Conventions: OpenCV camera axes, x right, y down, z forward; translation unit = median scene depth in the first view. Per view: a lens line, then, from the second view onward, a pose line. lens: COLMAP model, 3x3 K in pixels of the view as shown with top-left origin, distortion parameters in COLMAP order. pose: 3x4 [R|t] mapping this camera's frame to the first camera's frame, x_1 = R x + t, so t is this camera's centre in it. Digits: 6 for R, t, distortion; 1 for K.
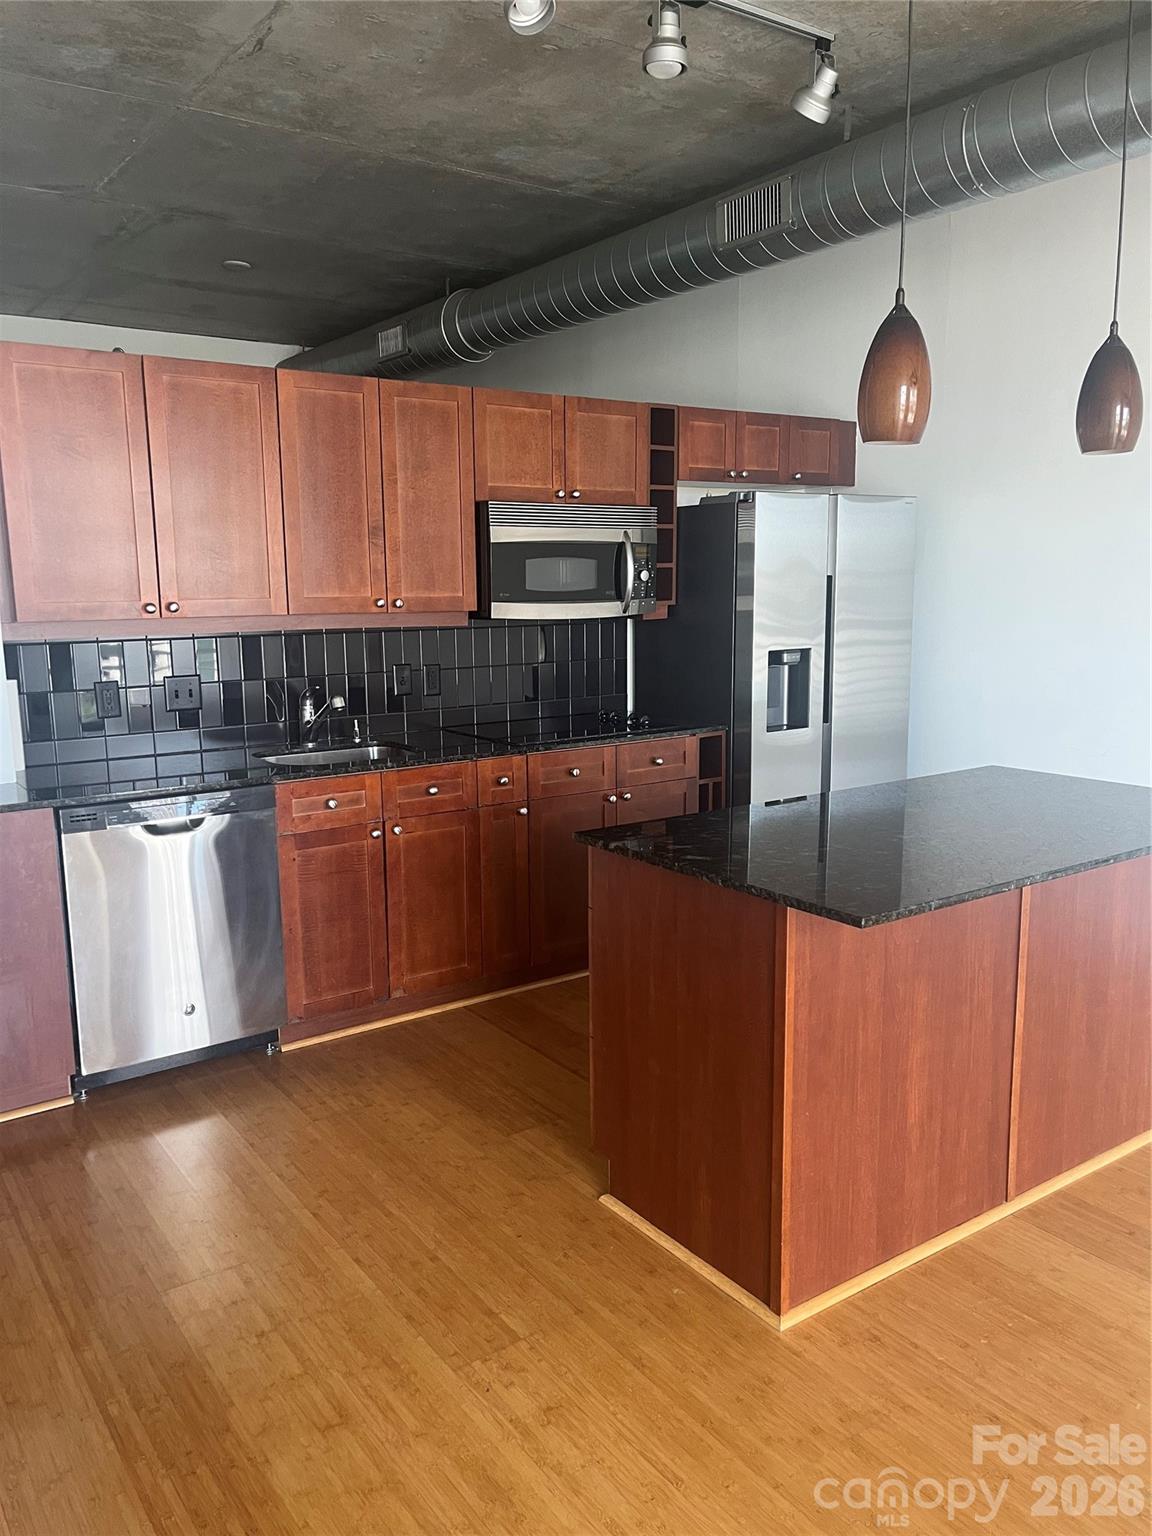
lens RADIAL K [[1171.9, 0, 568.7], [0, 1171.9, 779.0], [0, 0, 1]] dist [0.071706, -0.078973]
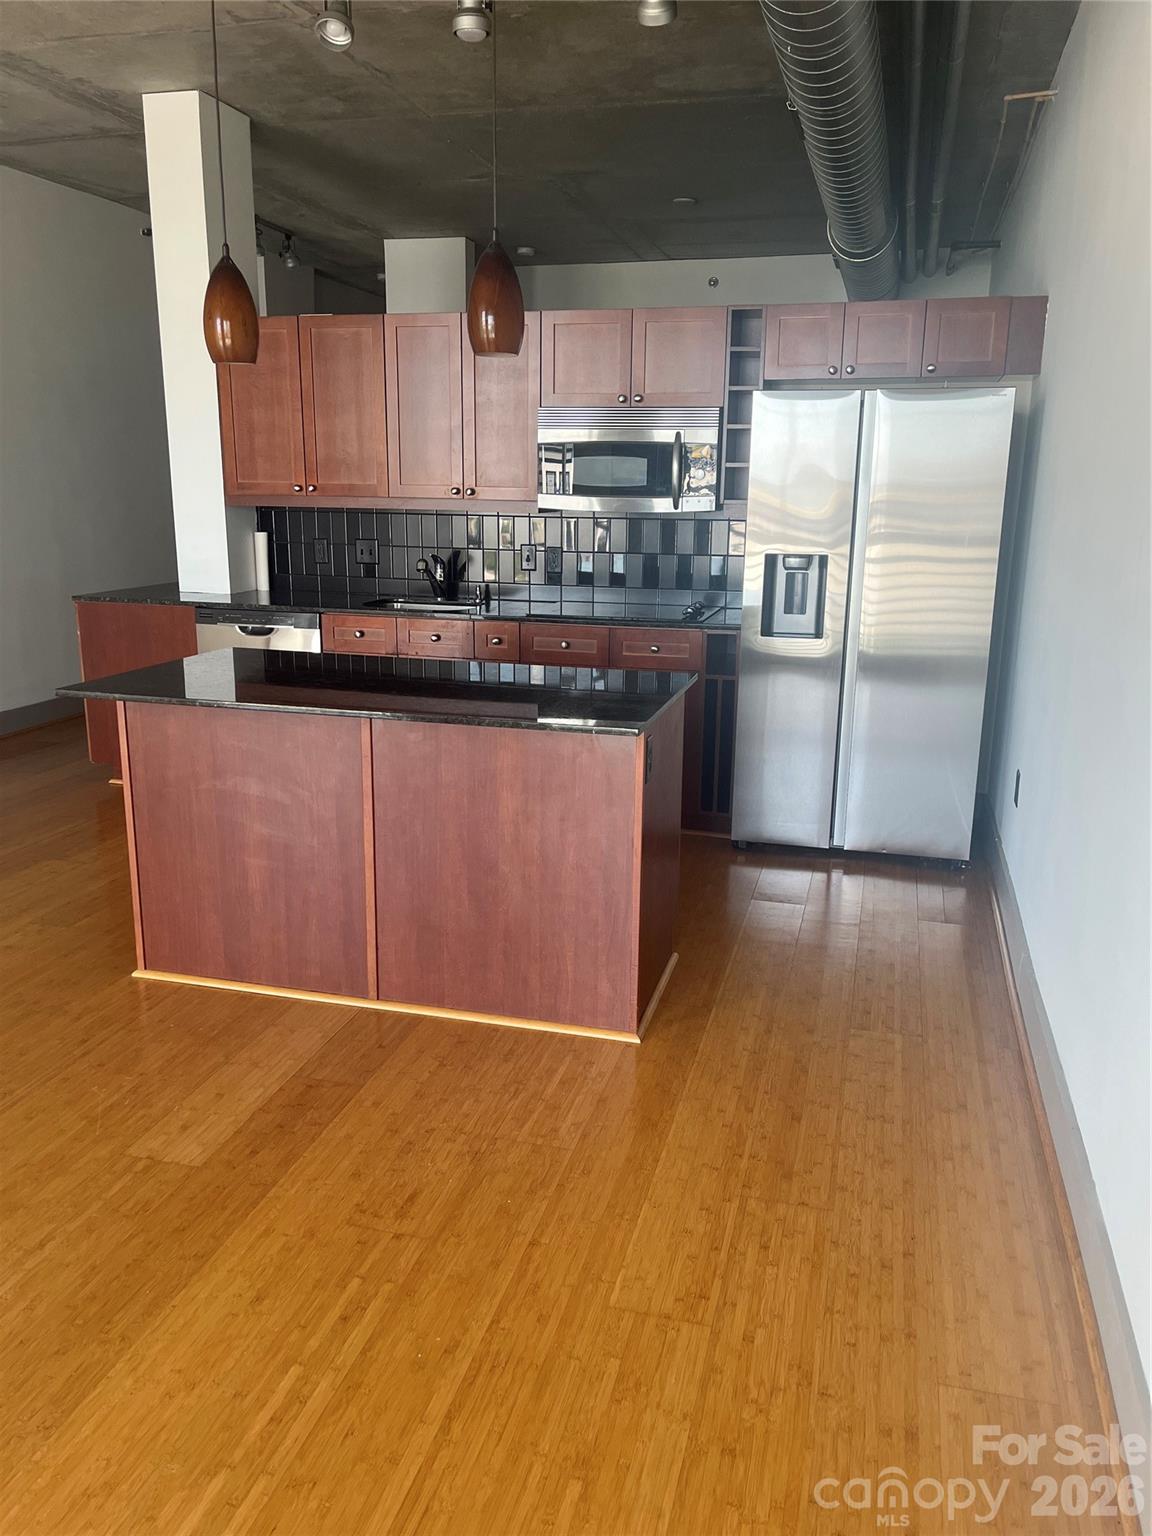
lens RADIAL K [[1171.9, 0, 571.6], [0, 1171.9, 767.1], [0, 0, 1]] dist [0.071706, -0.078973]
pose [[0.641103, 0.205329, -0.739477, 0.895475], [-0.154788, 0.978339, 0.137456, -0.047526], [0.751683, 0.026339, 0.658999, 0.240473]]
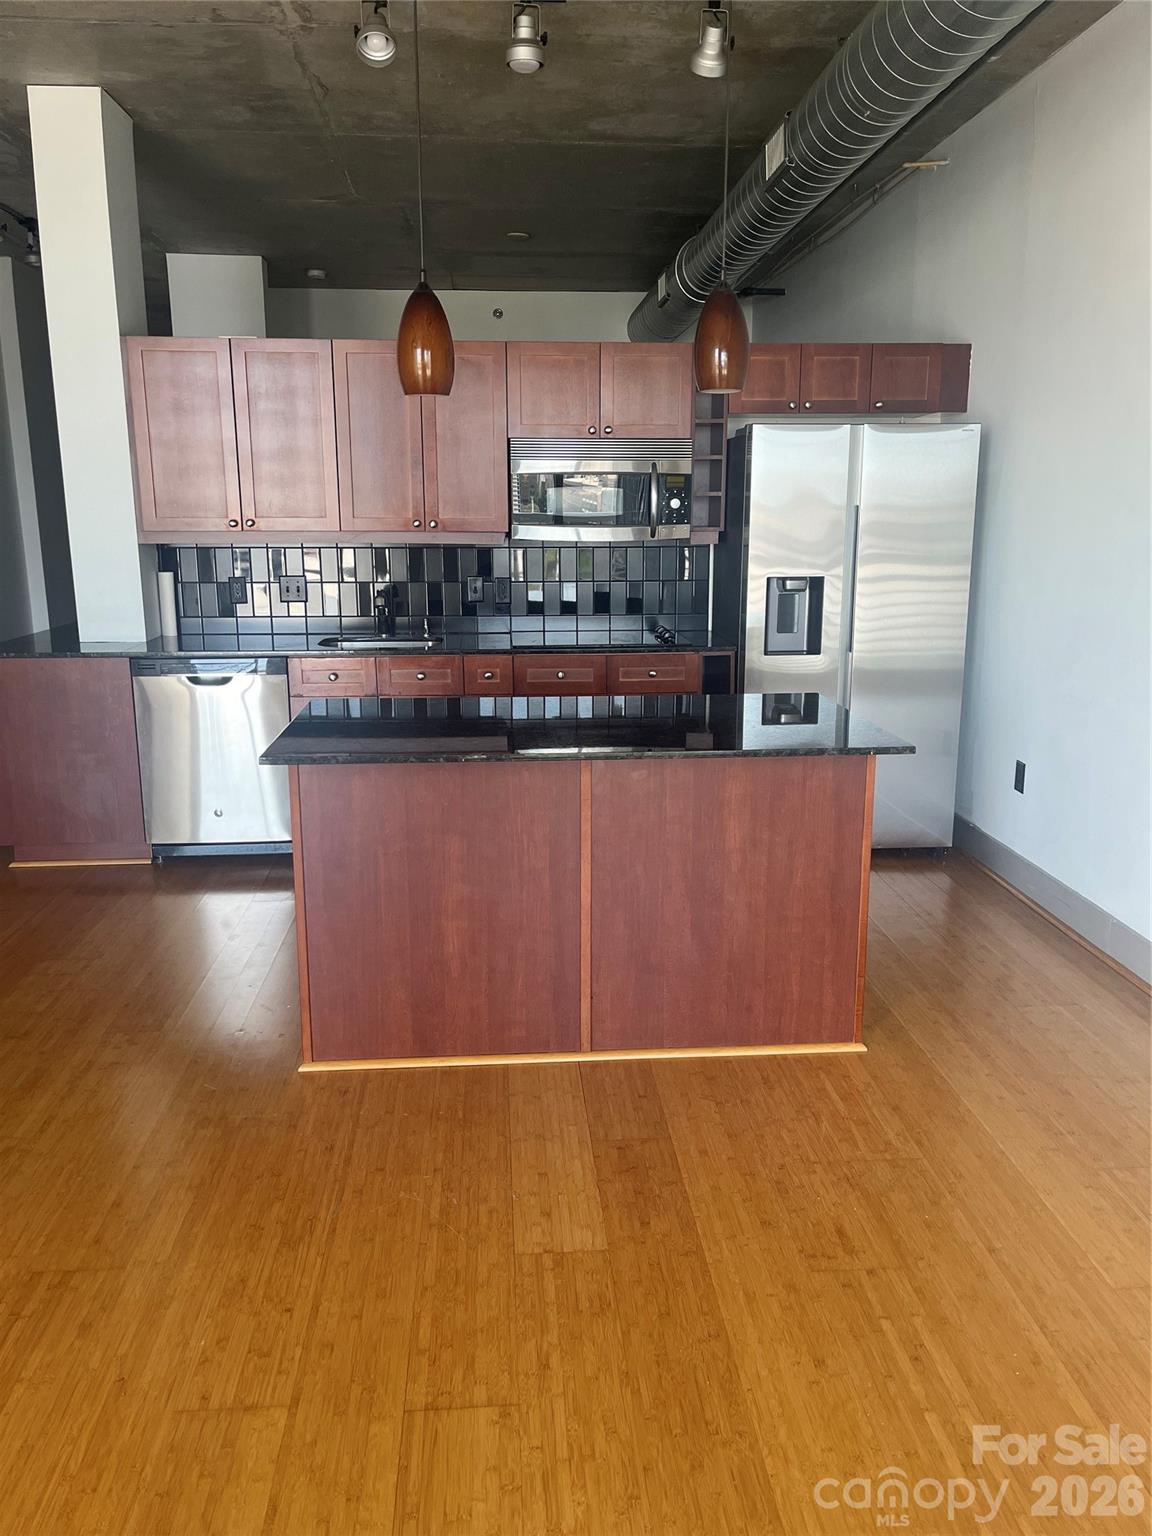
lens RADIAL K [[1171.9, 0, 573.7], [0, 1171.9, 760.8], [0, 0, 1]] dist [0.071706, -0.078973]
pose [[0.859210, 0.121930, -0.496882, 0.601843], [-0.099381, 0.992463, 0.071691, -0.005208], [0.501879, -0.012217, 0.864852, 0.003478]]
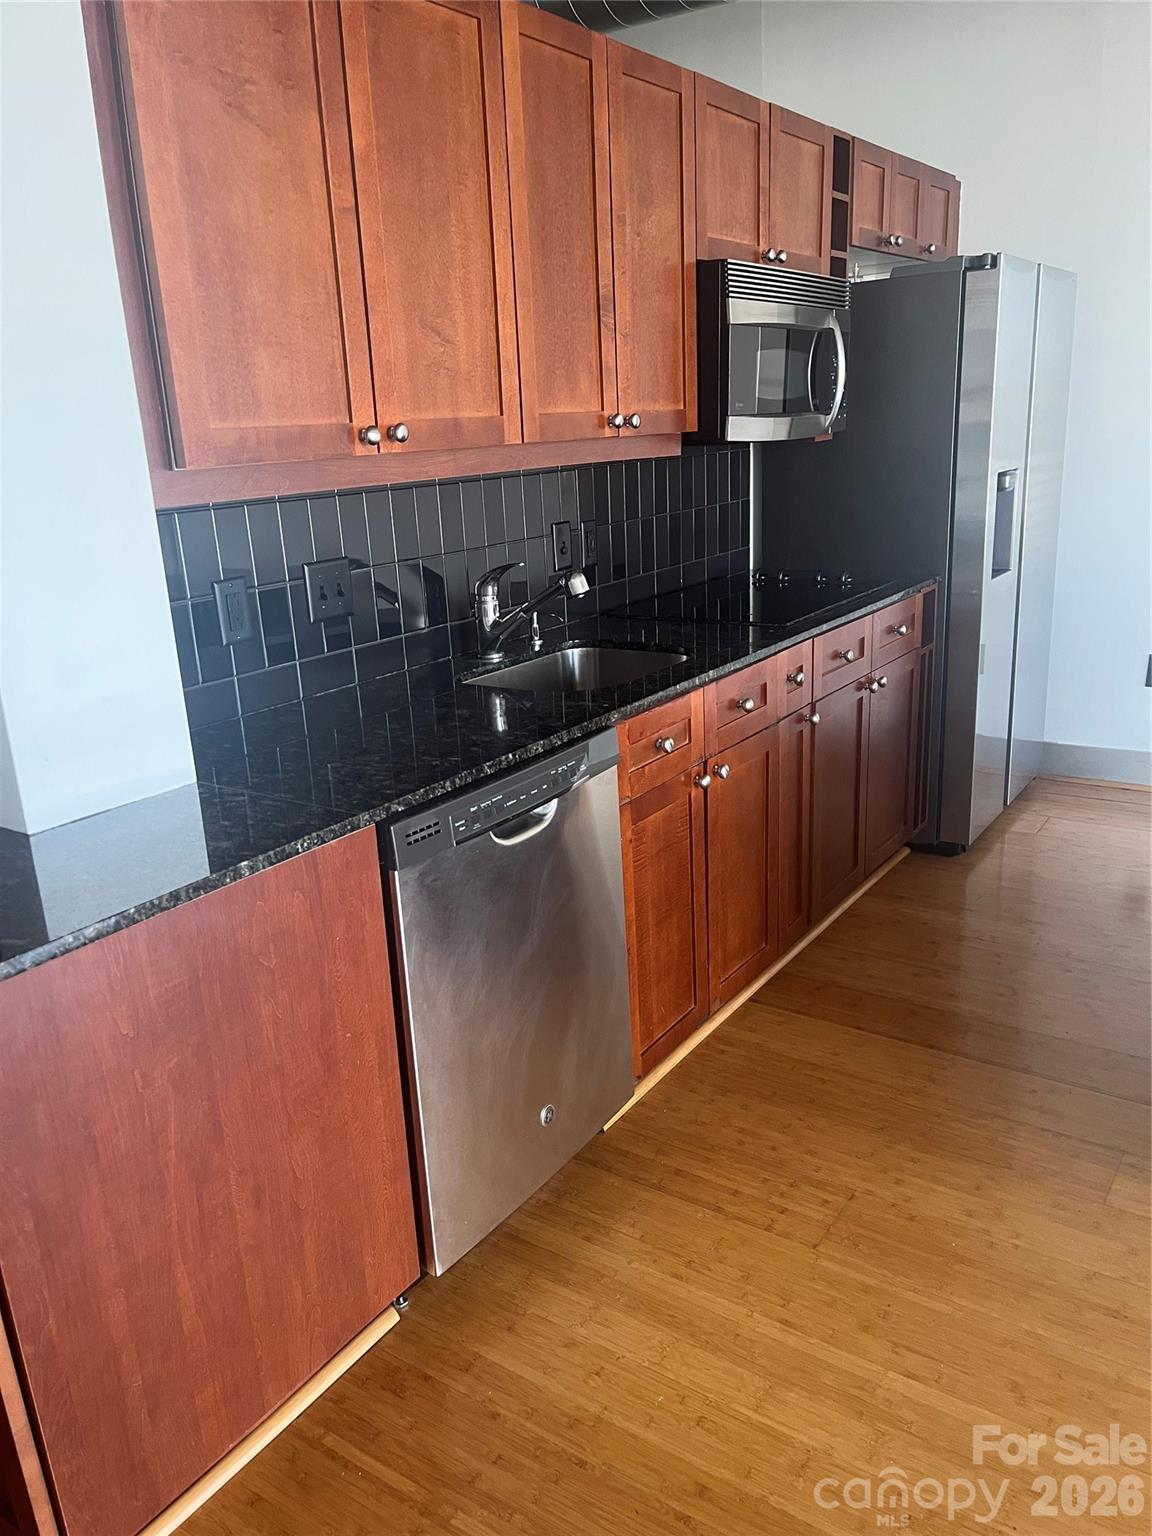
lens RADIAL K [[1171.9, 0, 576.7], [0, 1171.9, 773.3], [0, 0, 1]] dist [0.071706, -0.078973]
pose [[0.930243, -0.137544, 0.340192, -0.407385], [0.100358, 0.987109, 0.124676, -0.041205], [-0.352955, -0.081838, 0.932054, 0.378537]]
